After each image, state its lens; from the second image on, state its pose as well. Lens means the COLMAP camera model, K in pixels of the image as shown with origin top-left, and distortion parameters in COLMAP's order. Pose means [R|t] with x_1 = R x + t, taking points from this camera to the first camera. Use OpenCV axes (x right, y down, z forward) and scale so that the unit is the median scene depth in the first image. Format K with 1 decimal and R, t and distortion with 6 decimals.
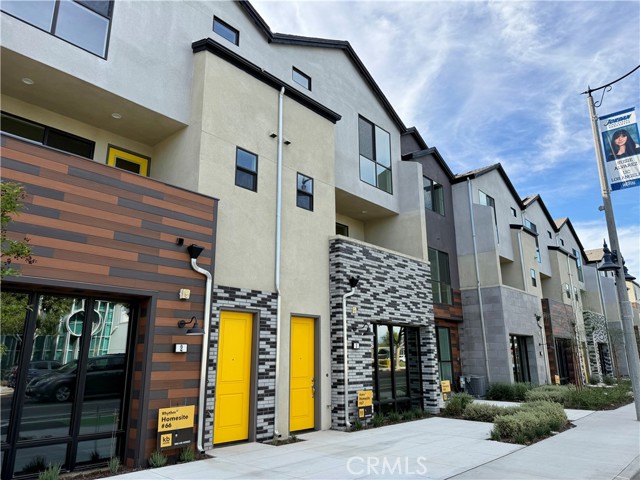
lens RADIAL K [[454.5, 0, 316.6], [0, 454.5, 237.2], [0, 0, 1]] dist [0.057478, -0.069515]
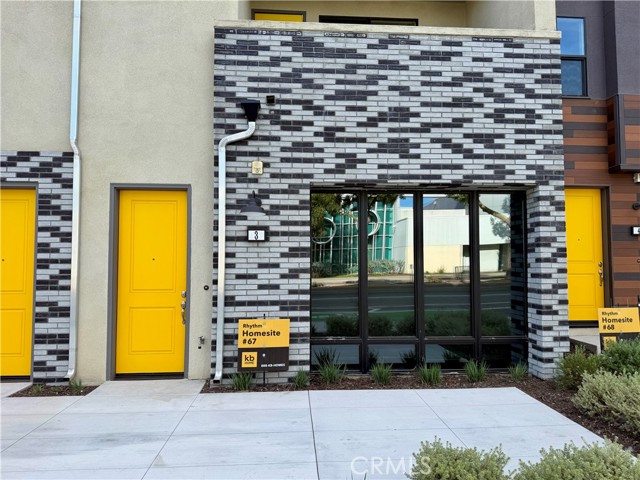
lens RADIAL K [[454.5, 0, 318.4], [0, 454.5, 246.1], [0, 0, 1]] dist [0.057478, -0.069515]
pose [[0.724320, -0.014614, -0.689309, 0.475873], [0.176598, 0.970355, 0.164996, 0.172789], [0.666464, -0.241240, 0.705428, 0.662859]]
